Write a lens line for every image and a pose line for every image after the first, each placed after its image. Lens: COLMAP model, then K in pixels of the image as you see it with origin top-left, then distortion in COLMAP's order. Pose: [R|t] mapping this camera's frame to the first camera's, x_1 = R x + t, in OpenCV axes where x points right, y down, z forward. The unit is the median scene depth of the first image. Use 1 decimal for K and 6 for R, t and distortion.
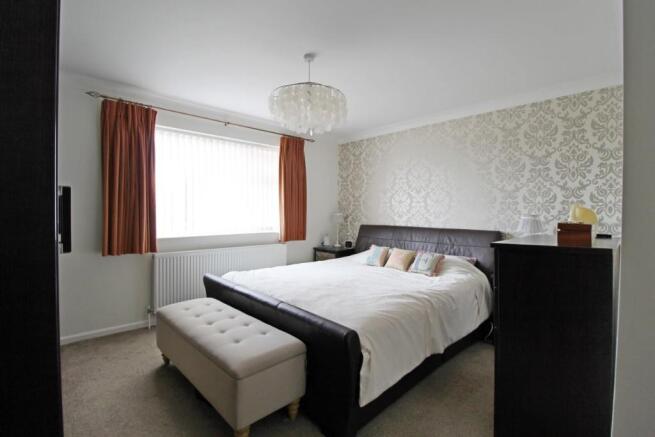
lens RADIAL K [[303.9, 0, 327.6], [0, 303.9, 214.6], [0, 0, 1]] dist [-0.022035, -0.000100]
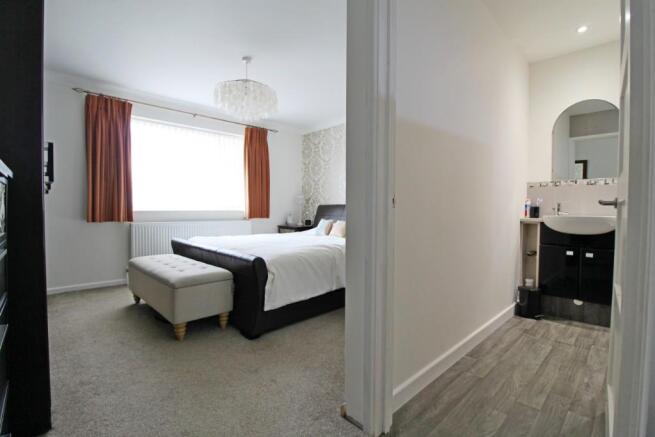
lens RADIAL K [[303.9, 0, 332.1], [0, 303.9, 219.3], [0, 0, 1]] dist [-0.022035, -0.000100]
pose [[0.999882, -0.005304, 0.014385, 0.212835], [0.005014, 0.999785, 0.020109, 0.096190], [-0.014488, -0.020034, 0.999694, -0.215624]]
